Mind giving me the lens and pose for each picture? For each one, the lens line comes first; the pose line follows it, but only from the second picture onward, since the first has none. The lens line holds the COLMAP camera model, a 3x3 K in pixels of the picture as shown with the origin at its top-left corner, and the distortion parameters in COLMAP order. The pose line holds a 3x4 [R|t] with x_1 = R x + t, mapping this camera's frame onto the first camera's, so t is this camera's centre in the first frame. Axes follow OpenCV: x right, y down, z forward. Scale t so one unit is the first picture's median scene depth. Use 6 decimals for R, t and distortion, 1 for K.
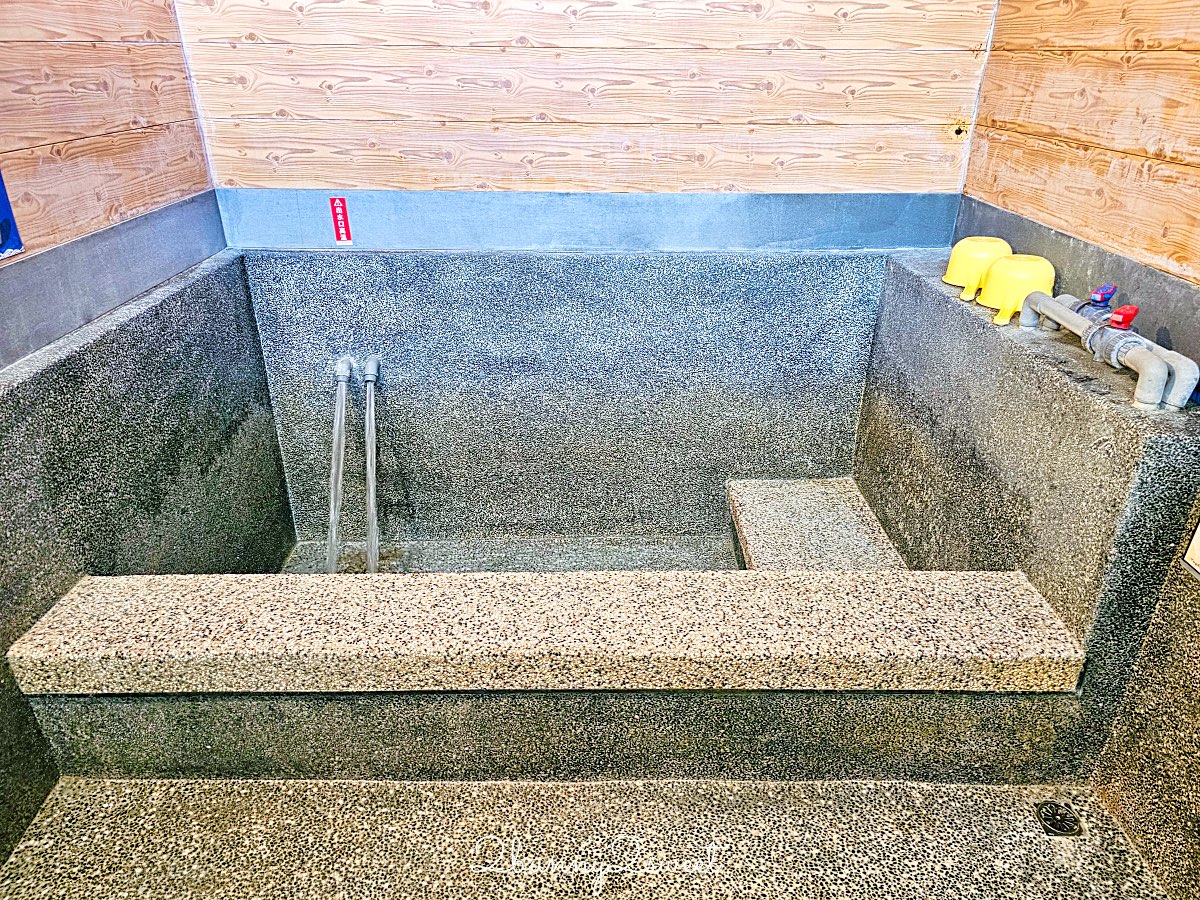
lens RADIAL K [[832.2, 0, 580.7], [0, 832.2, 441.4], [0, 0, 1]] dist [0.058513, -0.052532]
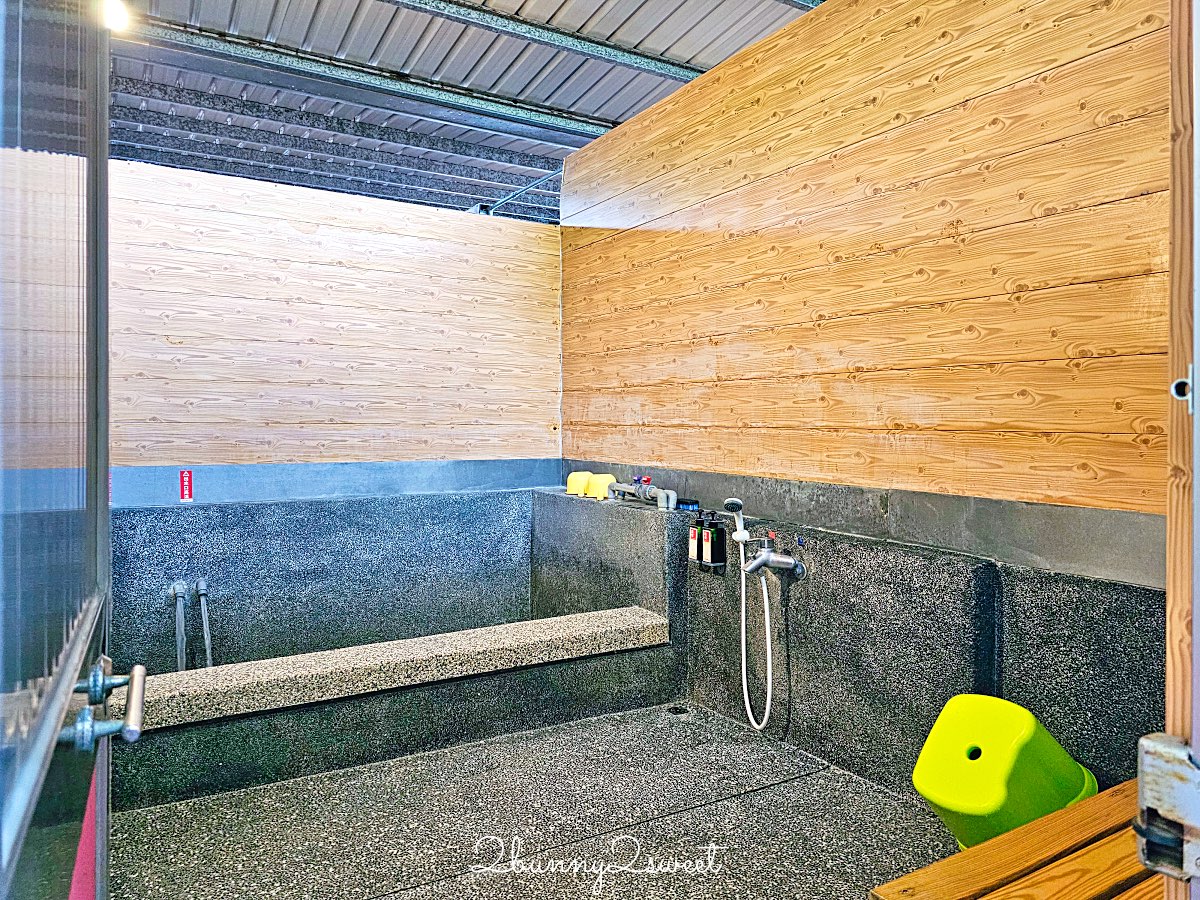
lens RADIAL K [[914.5, 0, 580.9], [0, 914.5, 412.5], [0, 0, 1]] dist [0.173210, -0.383007]
pose [[0.869605, 0.021584, 0.493275, -0.740565], [0.198807, 0.899173, -0.389825, 0.594831], [-0.451954, 0.437061, 0.777635, -0.943126]]
